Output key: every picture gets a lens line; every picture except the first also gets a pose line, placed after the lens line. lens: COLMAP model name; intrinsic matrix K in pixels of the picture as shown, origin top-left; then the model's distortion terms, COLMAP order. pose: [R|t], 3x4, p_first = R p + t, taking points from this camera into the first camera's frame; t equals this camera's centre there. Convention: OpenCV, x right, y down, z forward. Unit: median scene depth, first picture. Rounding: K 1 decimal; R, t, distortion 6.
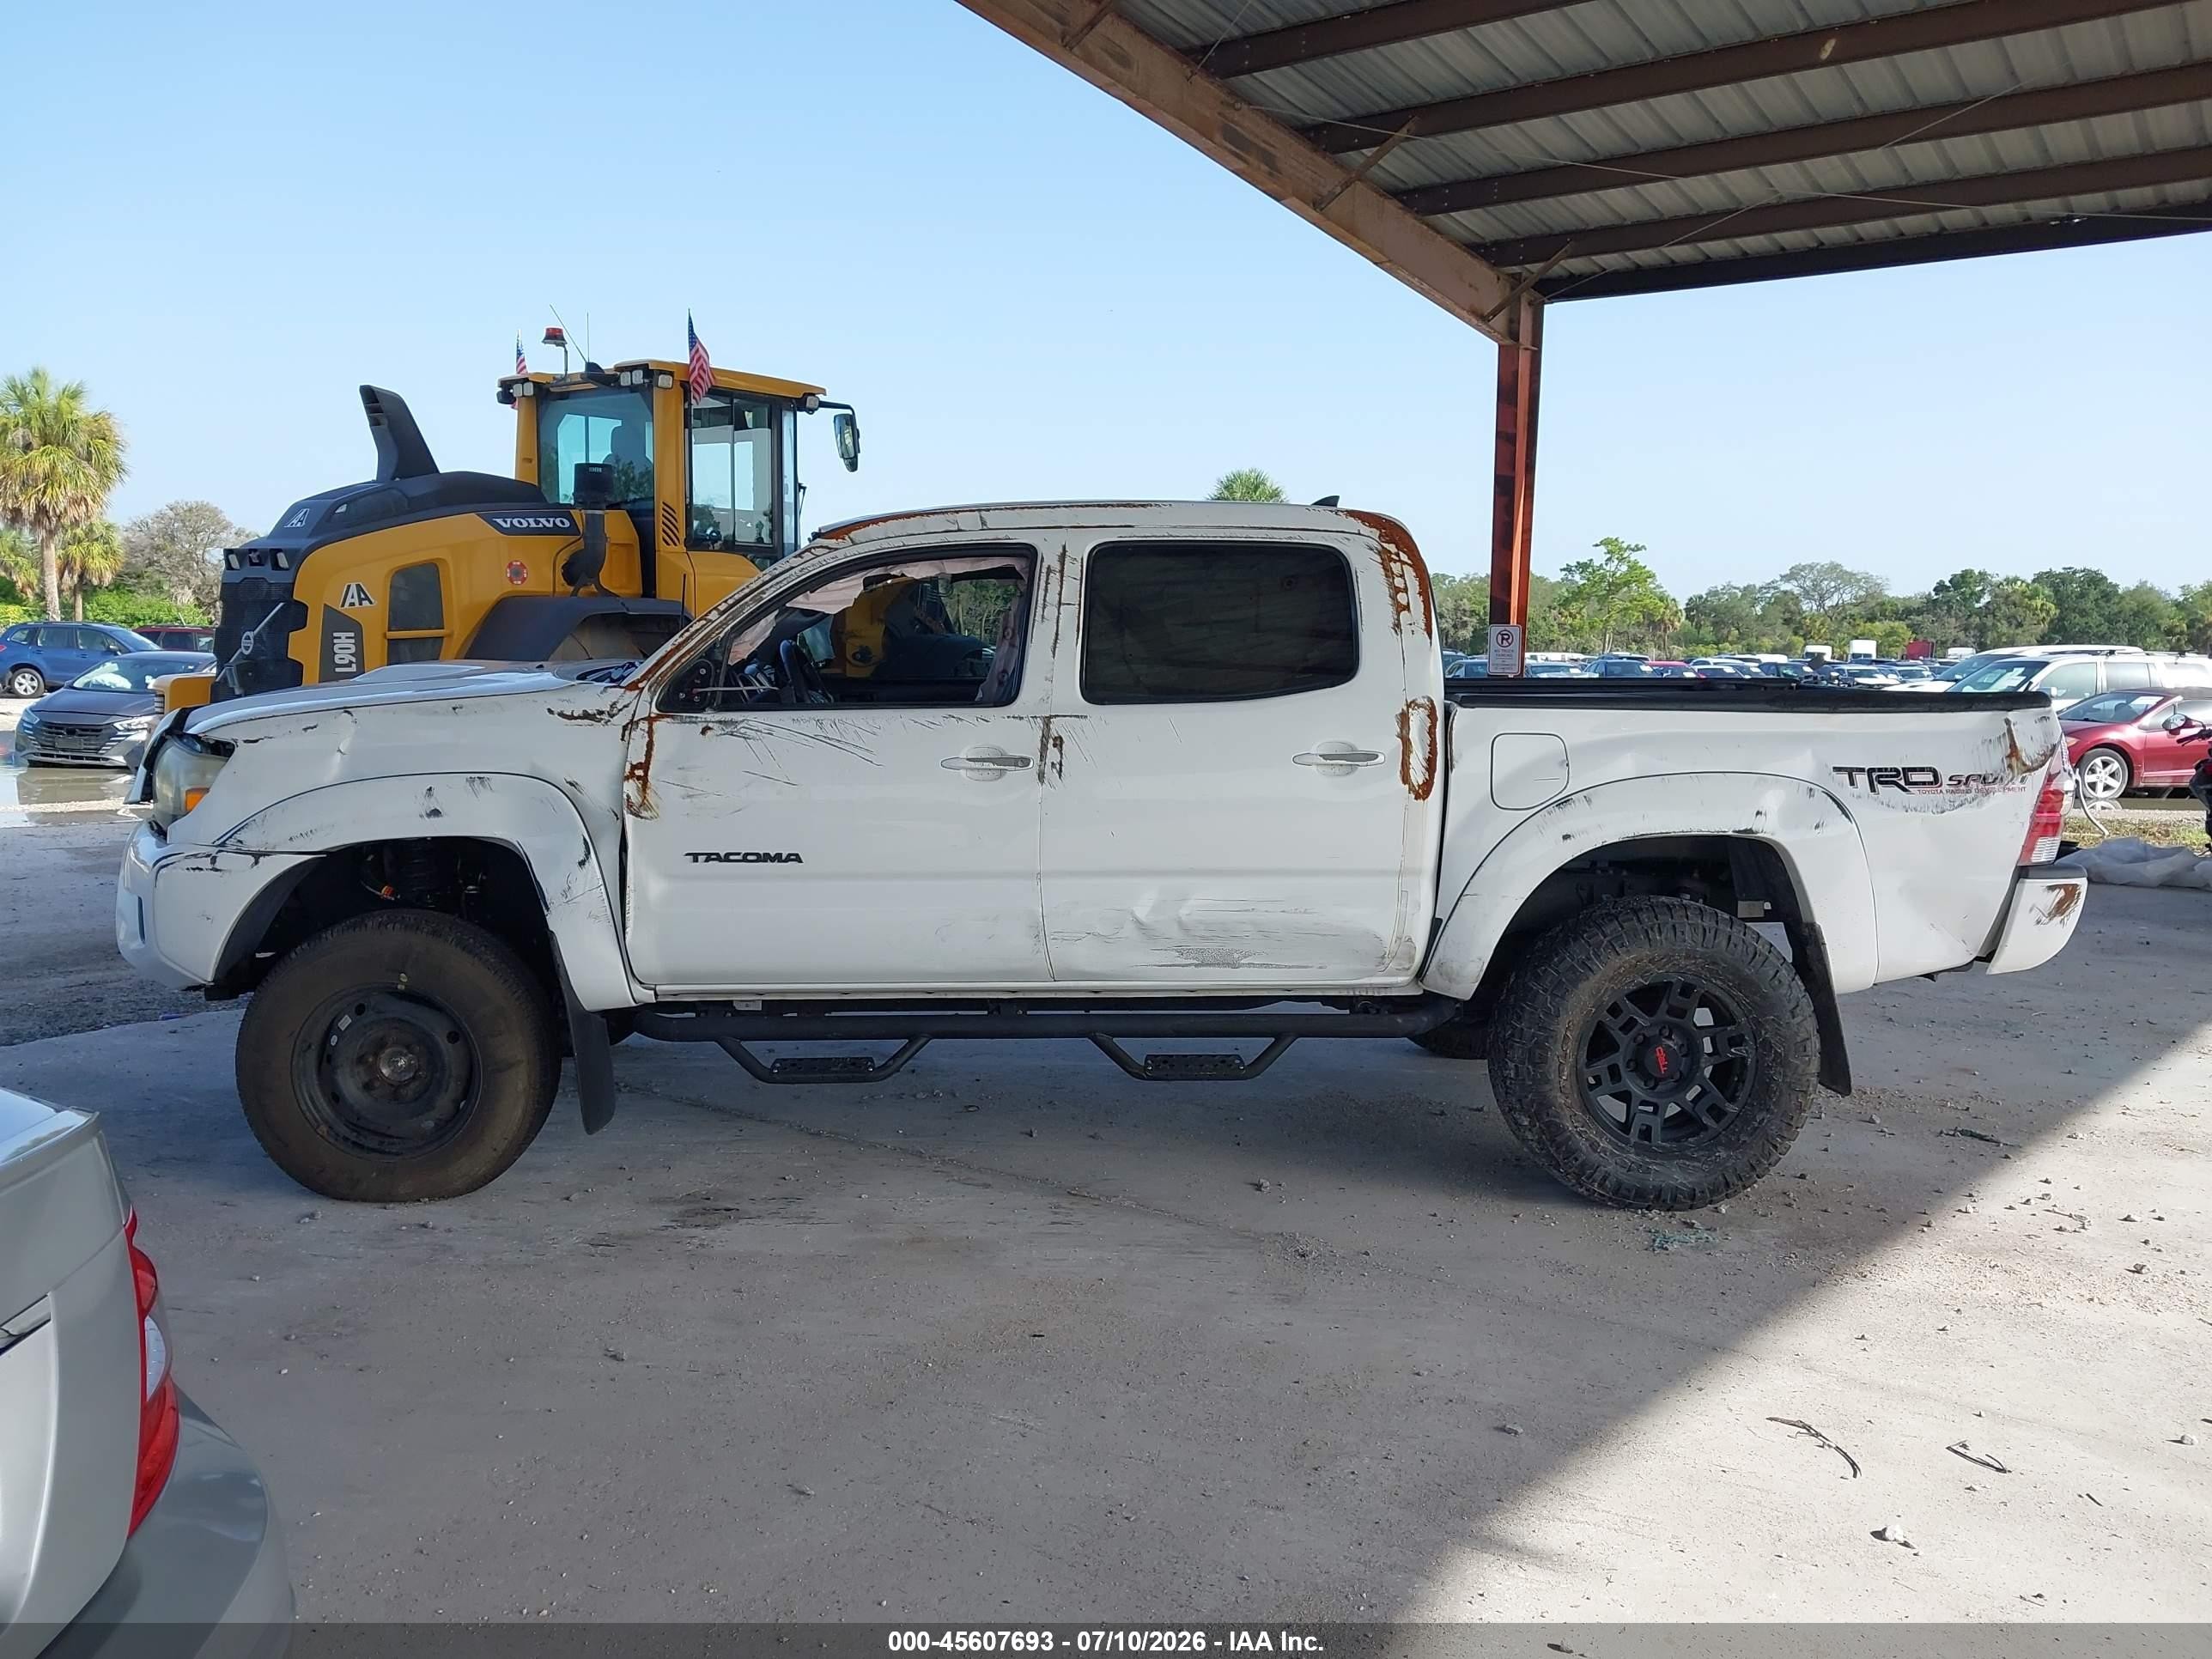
lens RADIAL K [[1741.4, 0, 1110.7], [0, 1741.4, 820.9], [0, 0, 1]] dist [0.141743, -0.281322]
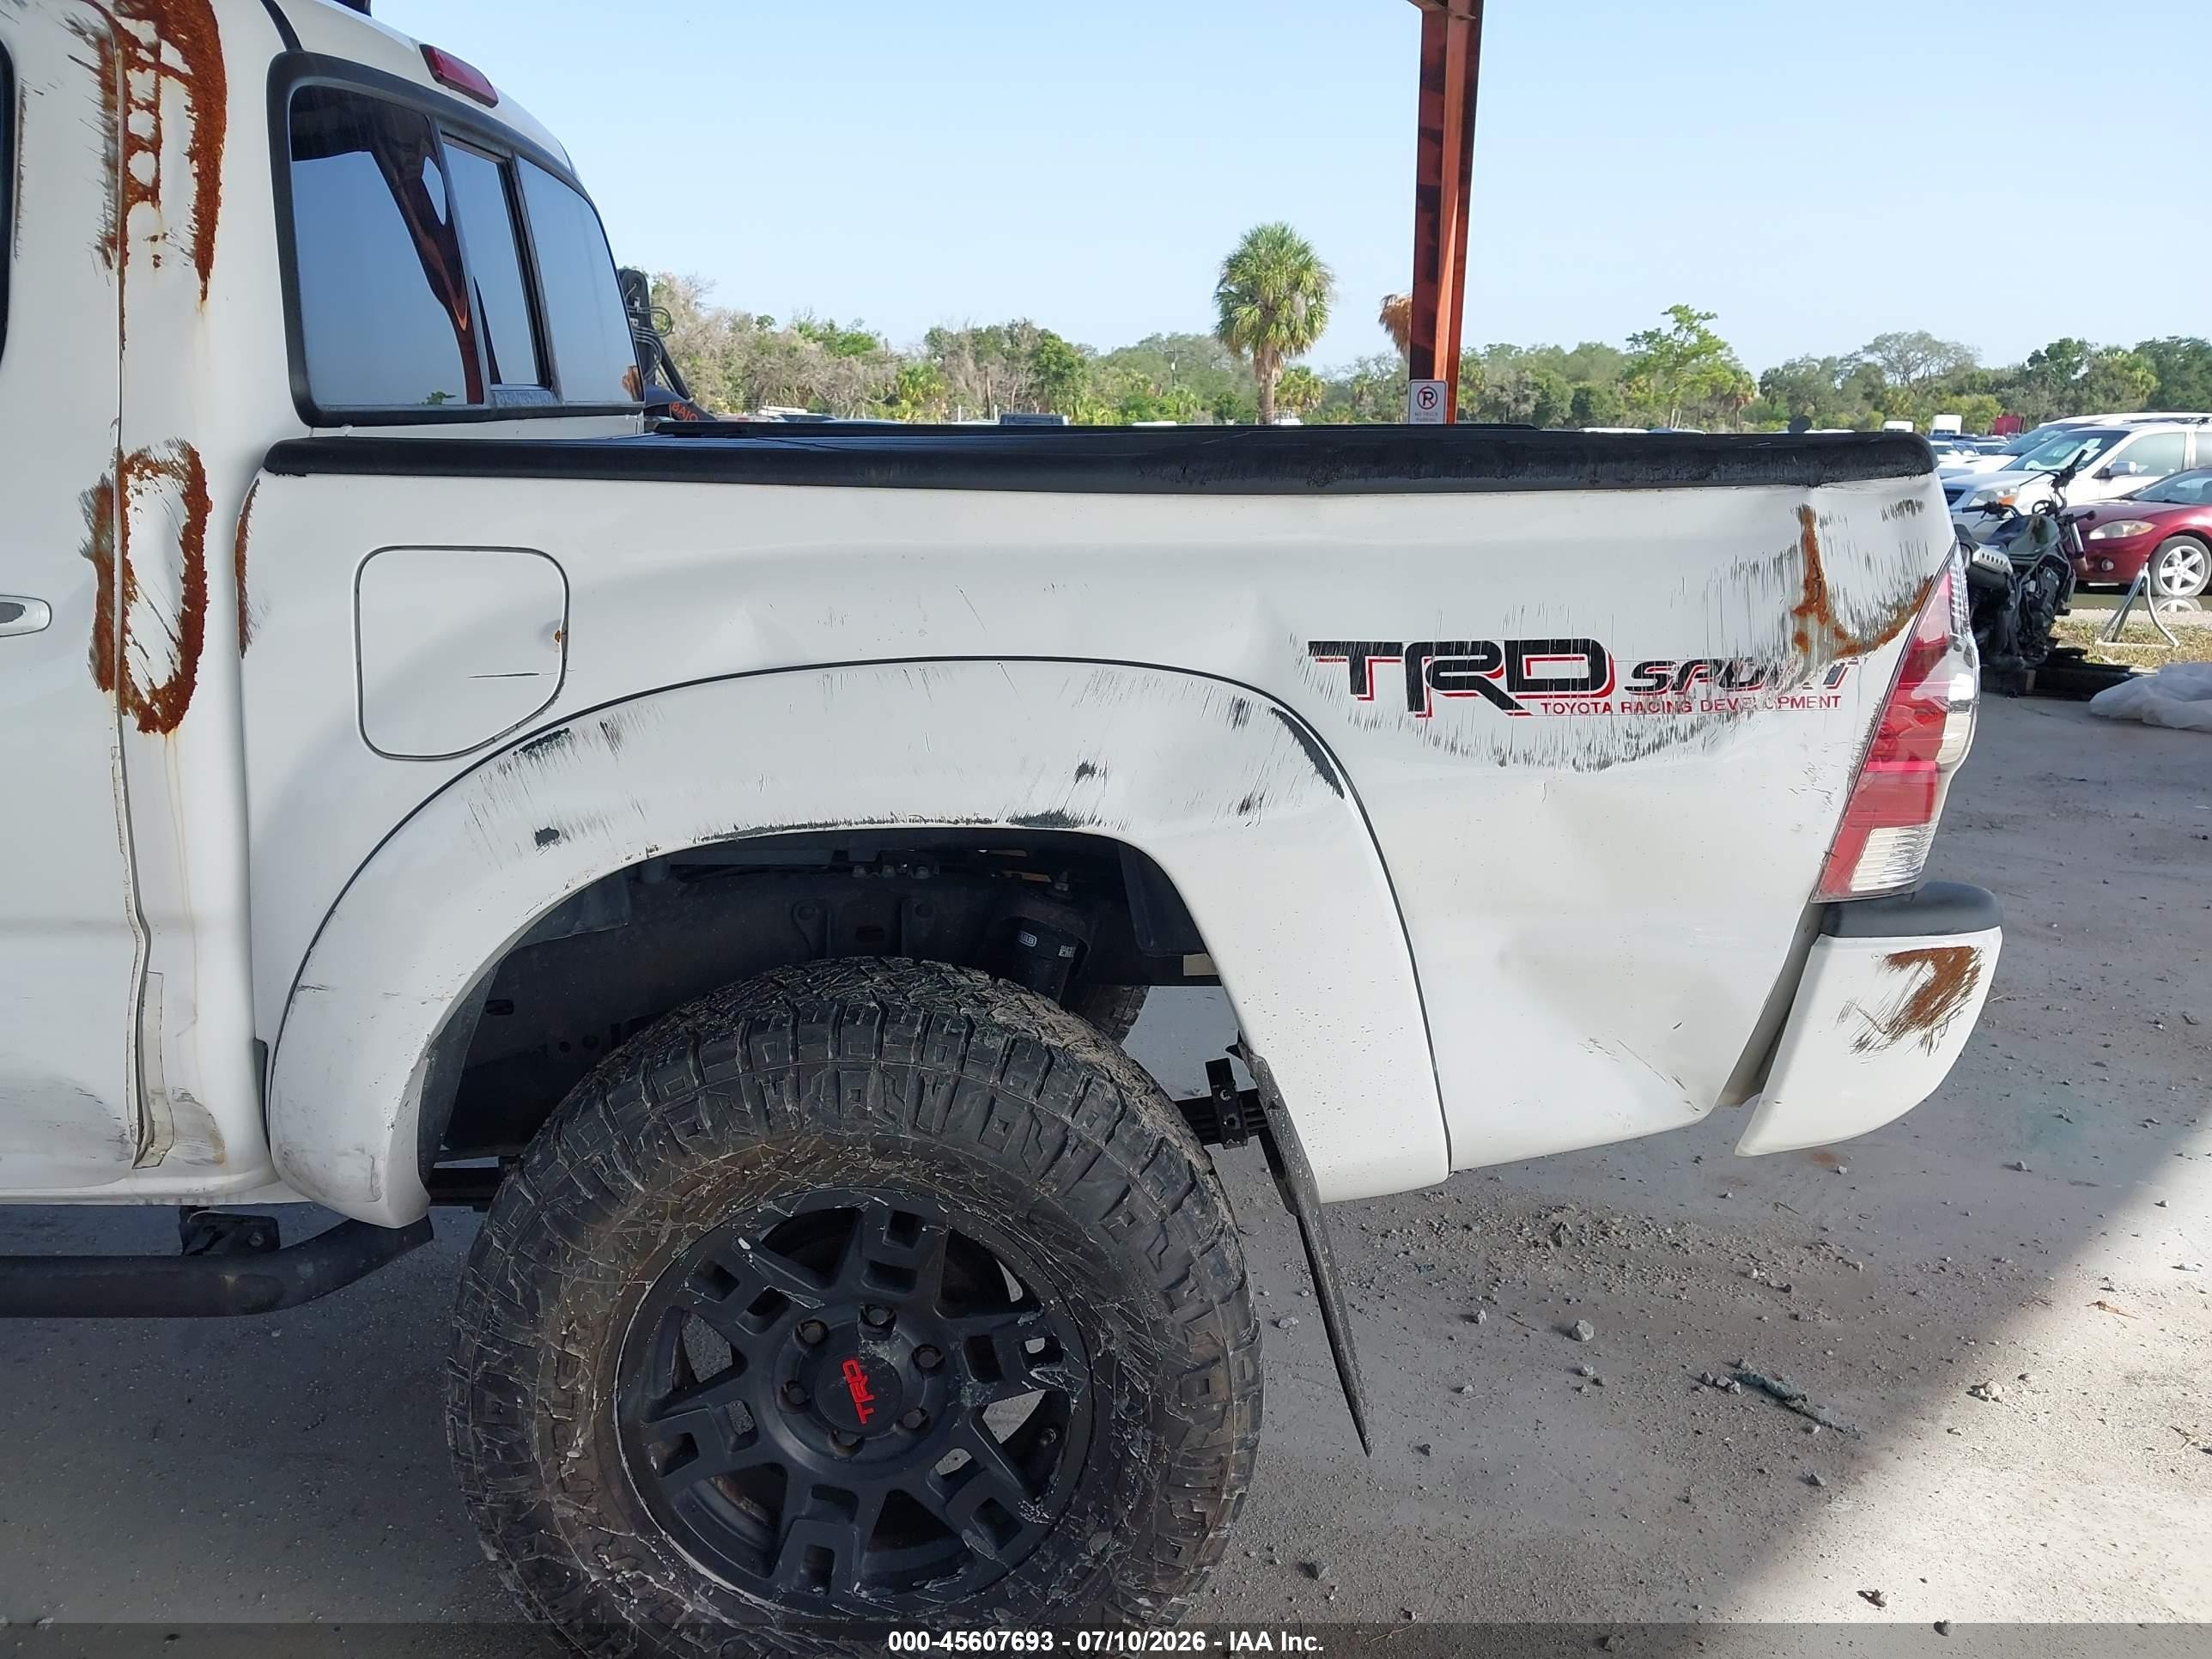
lens RADIAL K [[1773.0, 0, 1106.0], [0, 1773.0, 829.5], [0, 0, 1]] dist [0.000357, -0.009252]
pose [[0.999346, 0.008152, -0.035234, 0.380199], [-0.003662, 0.992067, 0.125661, -0.038004], [0.035978, -0.125449, 0.991447, 0.628518]]
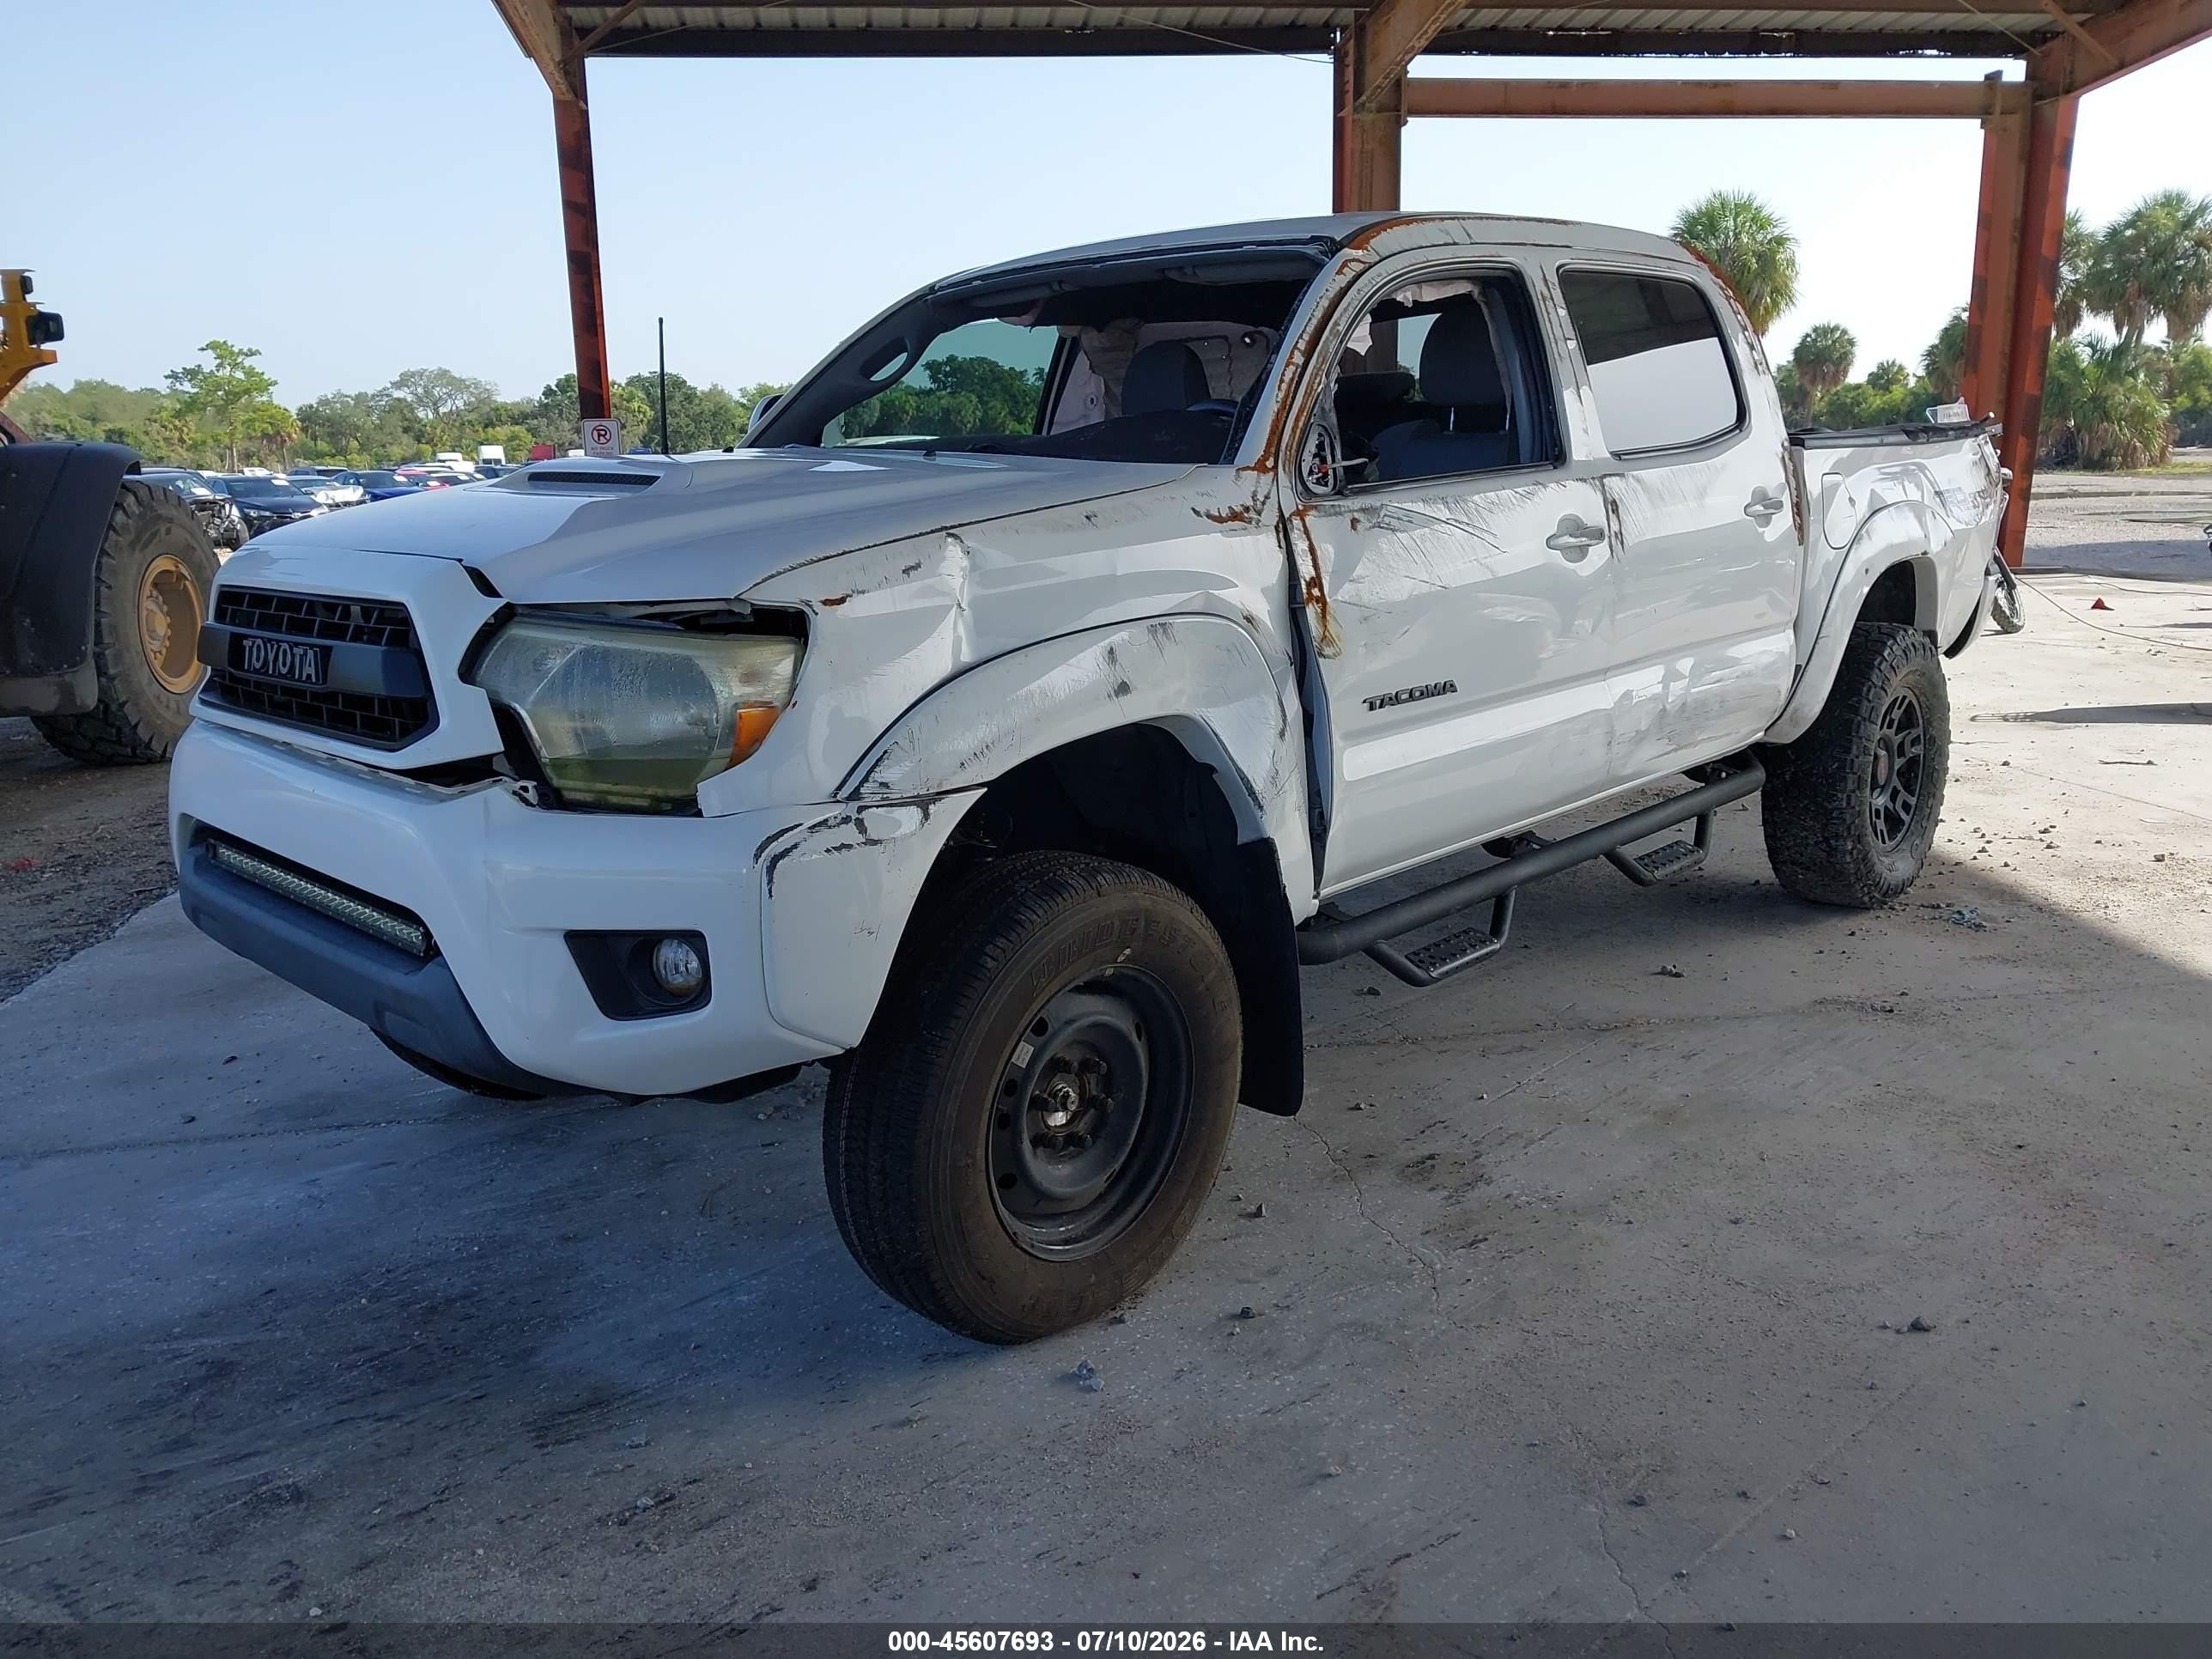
lens RADIAL K [[1728.0, 0, 1094.9], [0, 1728.0, 826.1], [0, 0, 1]] dist [0.014439, -0.000996]
pose [[0.733341, -0.184959, 0.654218, -0.760002], [0.110485, 0.981912, 0.153758, -0.049035], [-0.670824, -0.040476, 0.740511, 0.533348]]
